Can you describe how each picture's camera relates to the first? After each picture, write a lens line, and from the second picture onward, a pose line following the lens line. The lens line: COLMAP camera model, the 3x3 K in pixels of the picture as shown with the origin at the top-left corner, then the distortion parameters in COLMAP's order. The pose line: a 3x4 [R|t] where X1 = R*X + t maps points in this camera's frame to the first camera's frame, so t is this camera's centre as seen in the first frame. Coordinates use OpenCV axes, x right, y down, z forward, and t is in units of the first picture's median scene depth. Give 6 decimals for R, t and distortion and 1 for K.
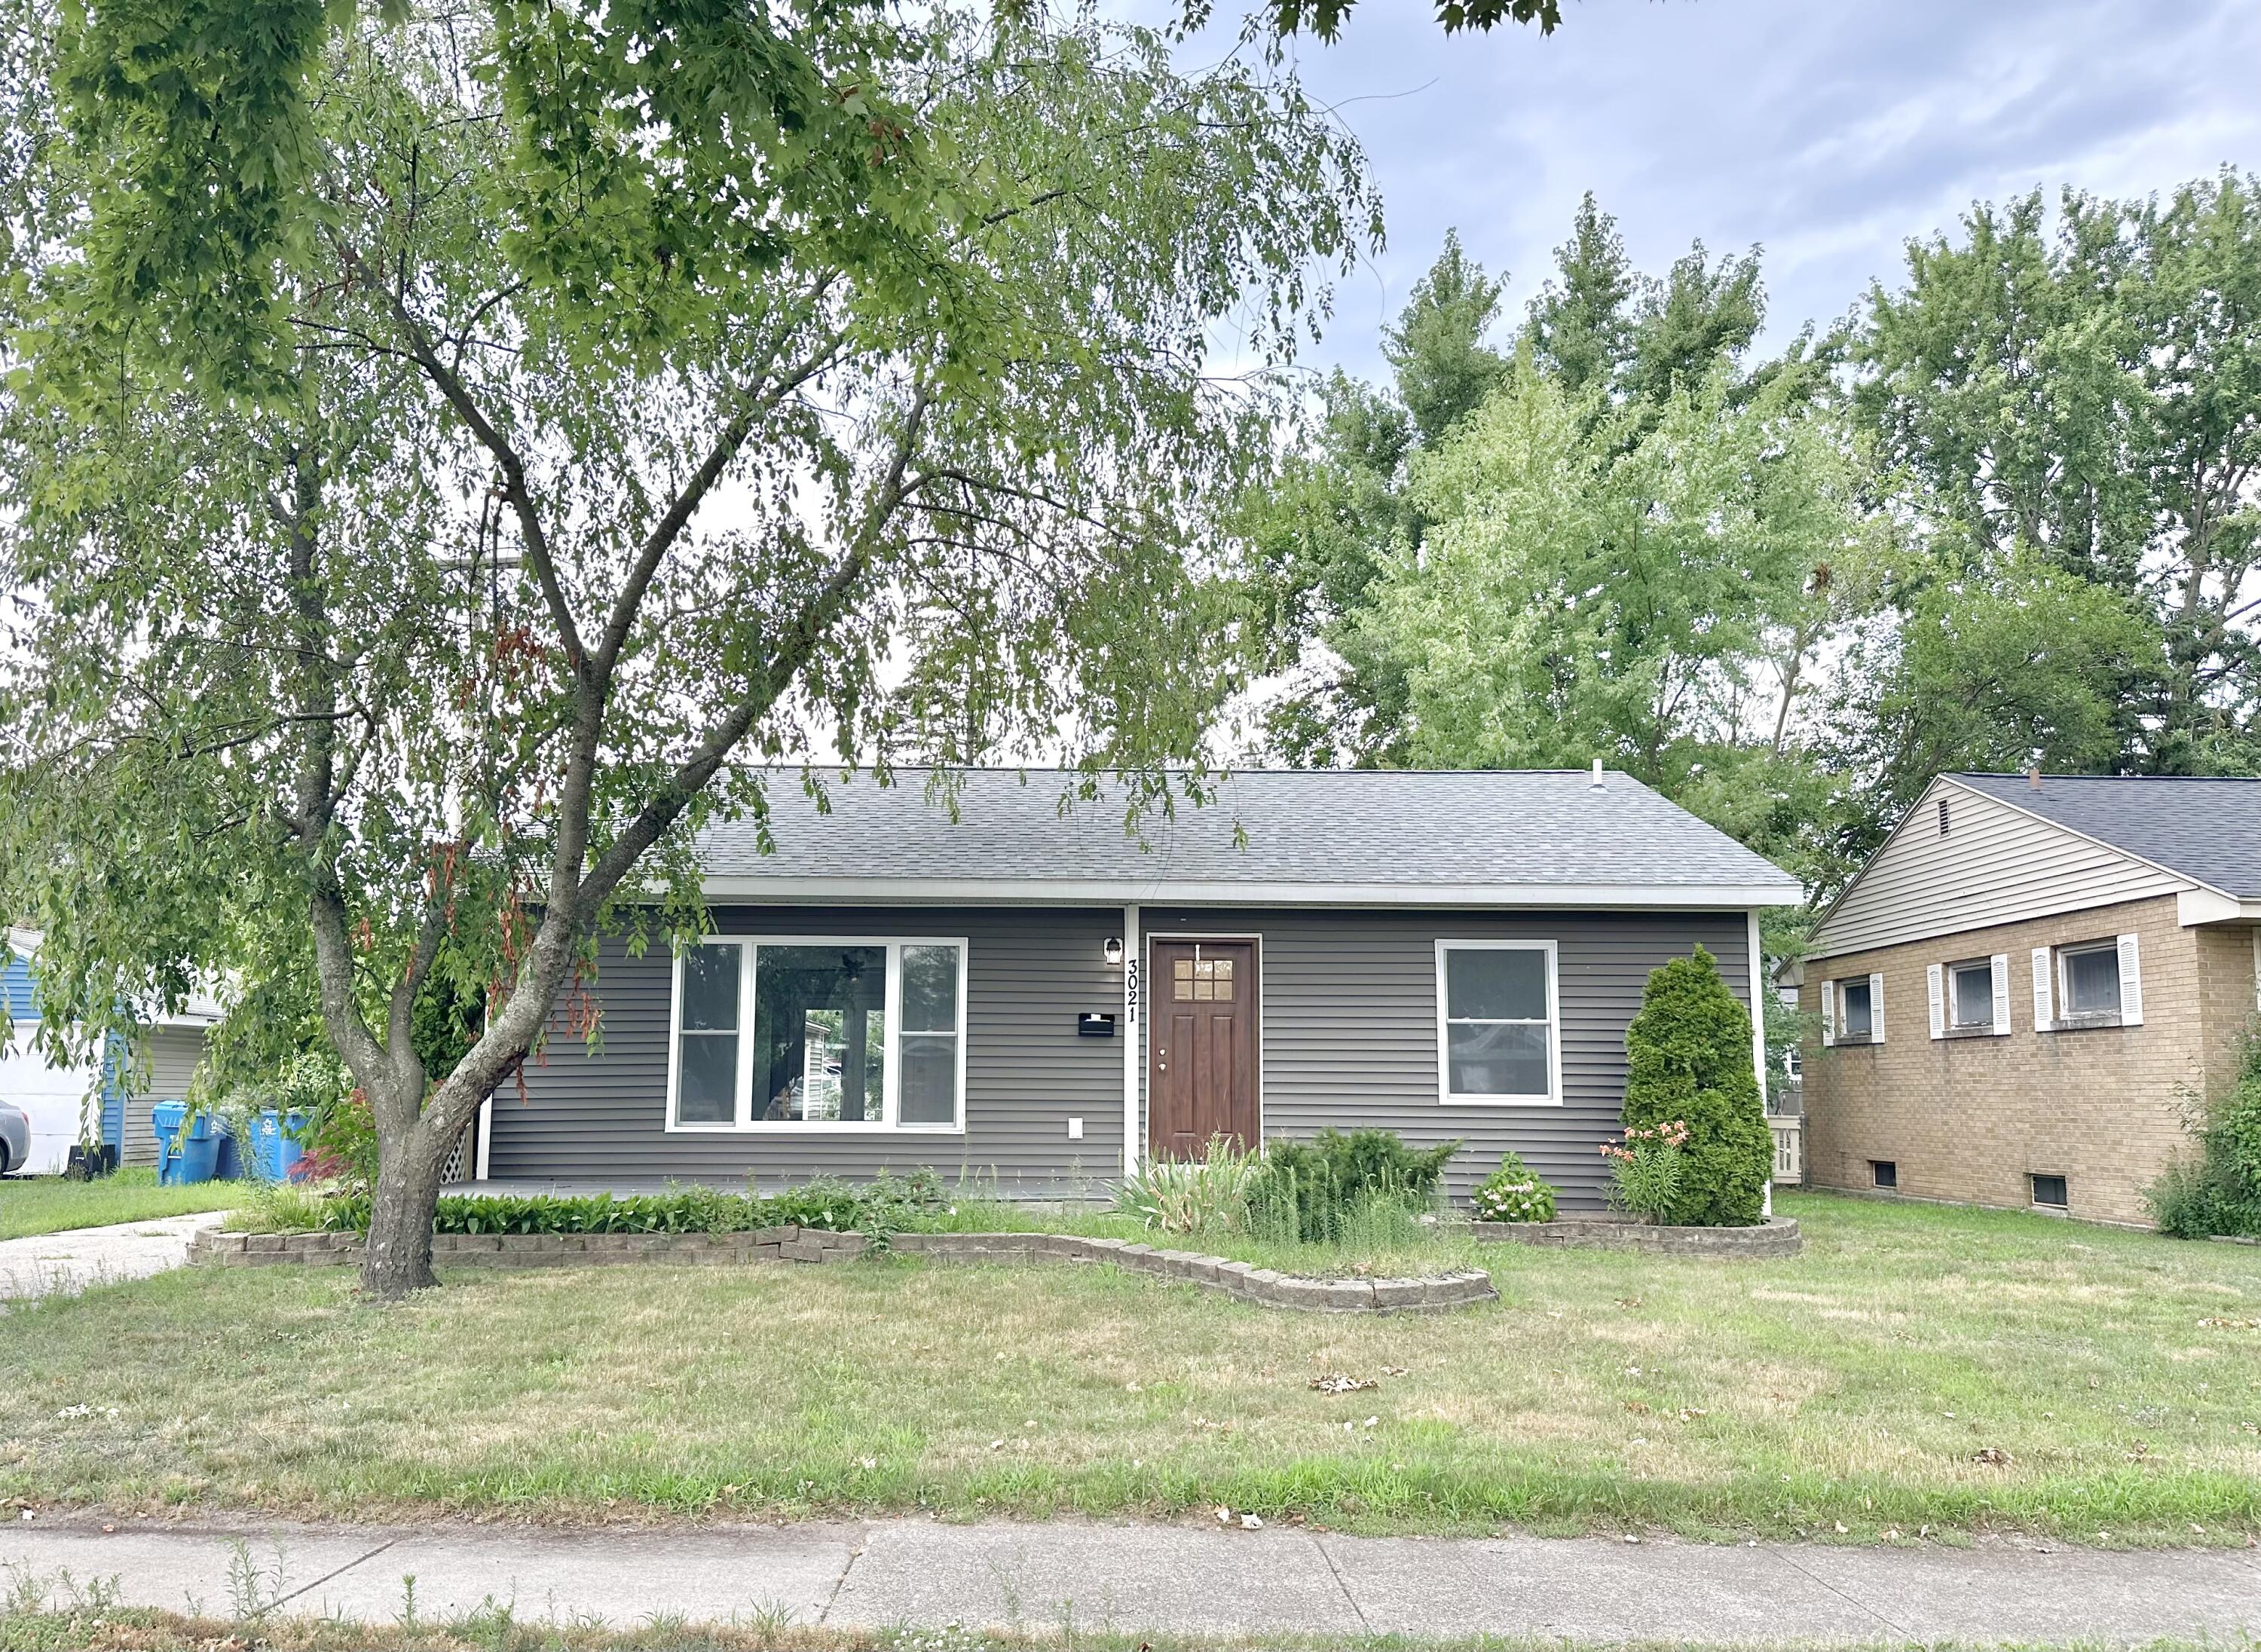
lens RADIAL K [[1644.5, 0, 1130.5], [0, 1644.5, 826.0], [0, 0, 1]] dist [0.028710, -0.001920]
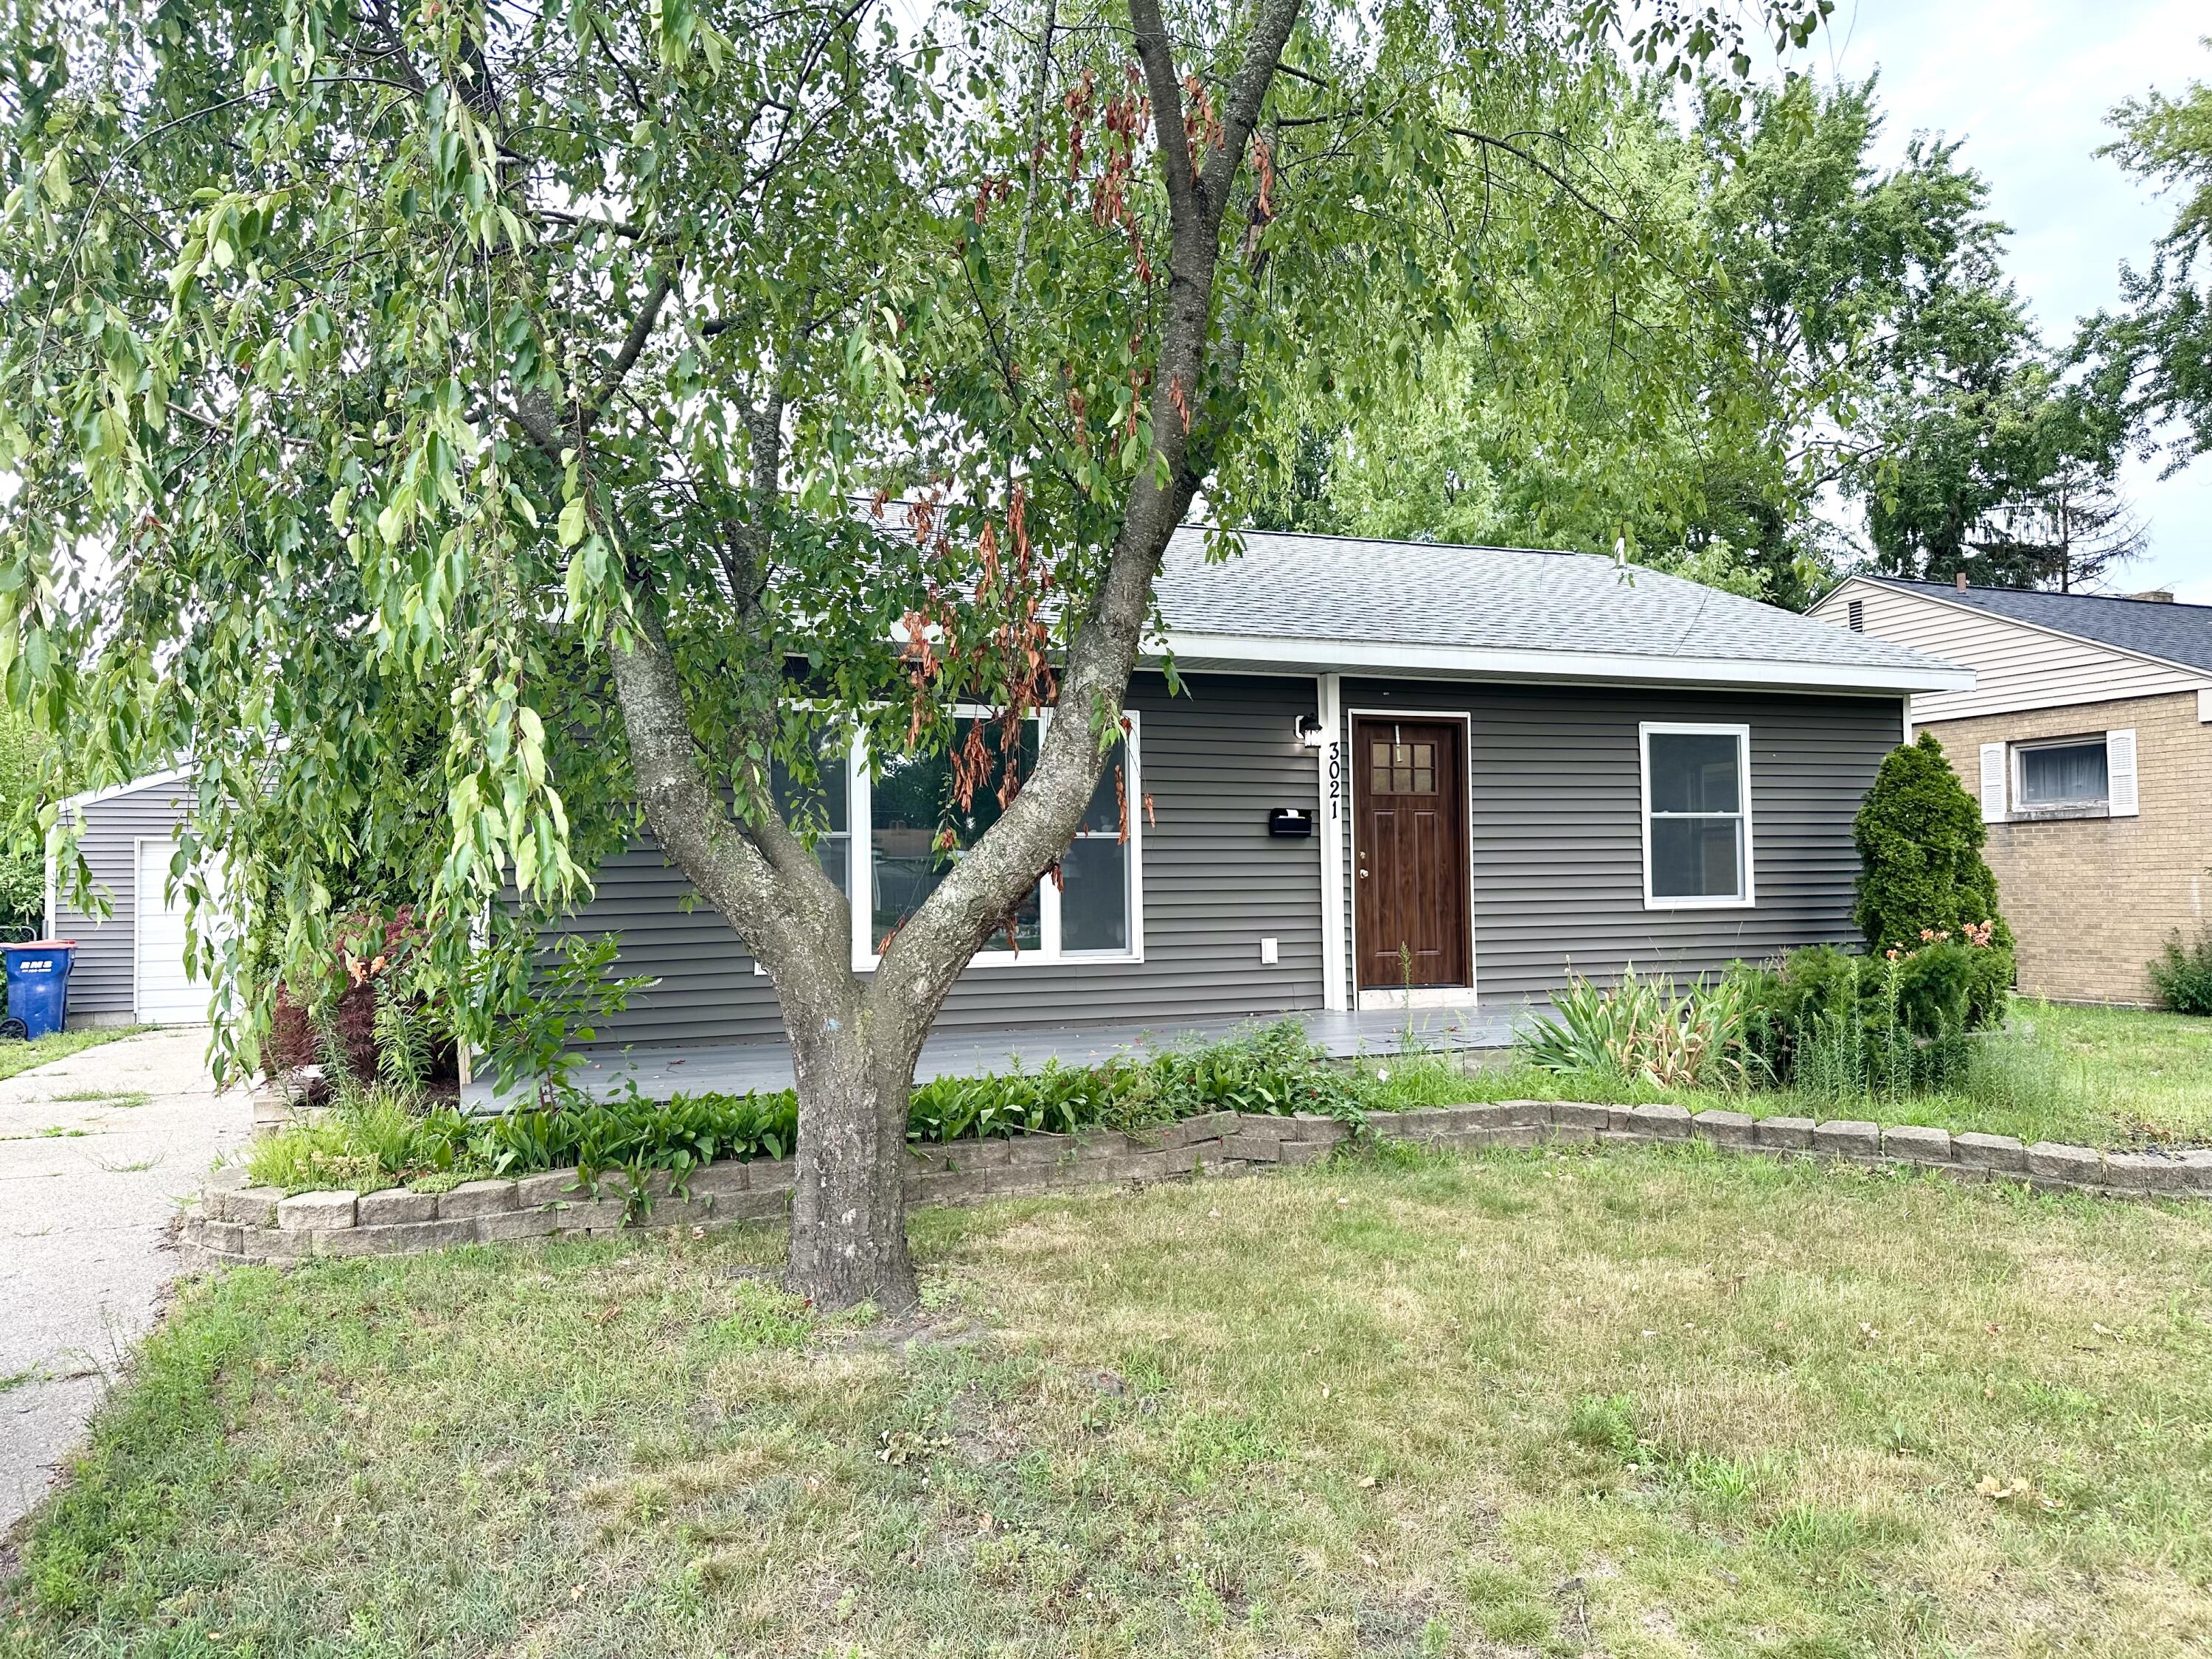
lens RADIAL K [[1531.5, 0, 1092.3], [0, 1531.5, 836.3], [0, 0, 1]] dist [0.111842, -0.185361]
pose [[0.926988, -0.009660, 0.374968, -0.391311], [-0.035760, 0.992839, 0.113984, 0.045719], [-0.373383, -0.119070, 0.920004, 0.348188]]
